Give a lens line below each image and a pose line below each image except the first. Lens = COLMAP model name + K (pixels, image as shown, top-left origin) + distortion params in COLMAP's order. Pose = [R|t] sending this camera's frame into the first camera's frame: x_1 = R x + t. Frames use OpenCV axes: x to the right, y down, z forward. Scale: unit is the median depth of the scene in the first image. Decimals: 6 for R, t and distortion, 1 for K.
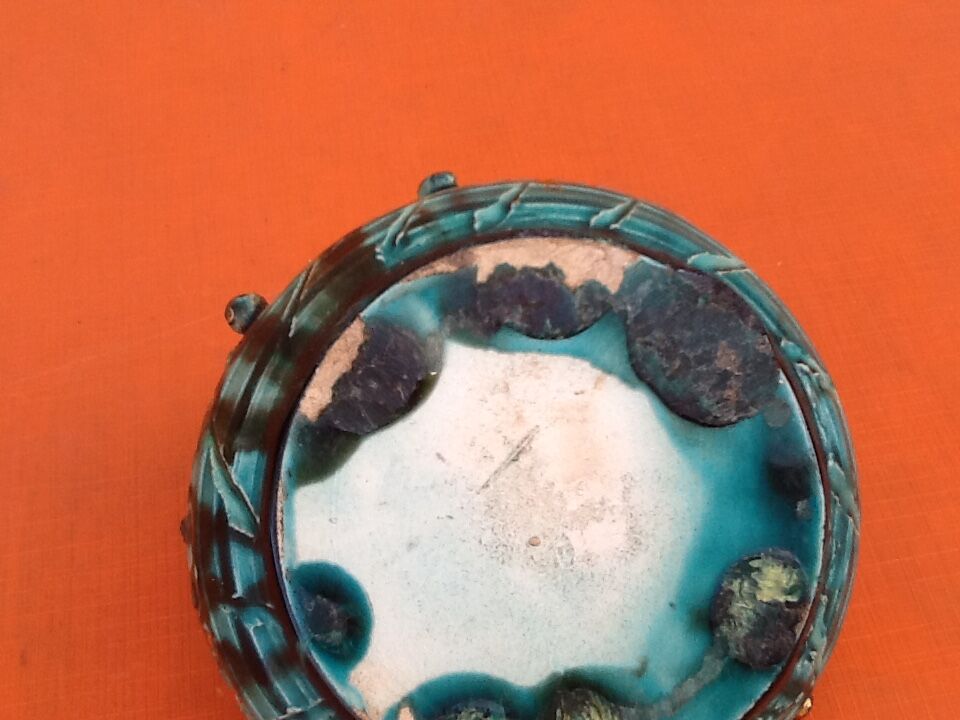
lens RADIAL K [[1195.0, 0, 480.0], [0, 1195.0, 360.0], [0, 0, 1]] dist [0.001935, 0.017361]
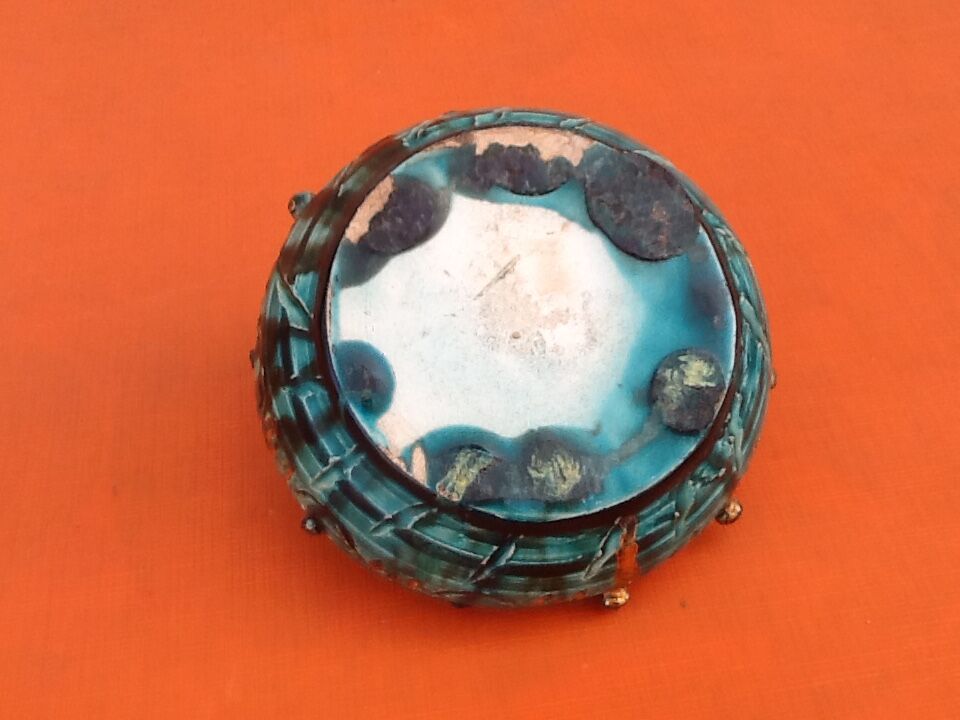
lens RADIAL K [[1195.0, 0, 480.0], [0, 1195.0, 360.0], [0, 0, 1]] dist [0.001935, 0.017361]
pose [[0.999779, 0.005507, -0.020285, 0.031721], [-0.008873, 0.985438, -0.169803, 0.401673], [0.019055, 0.169945, 0.985269, -0.316305]]
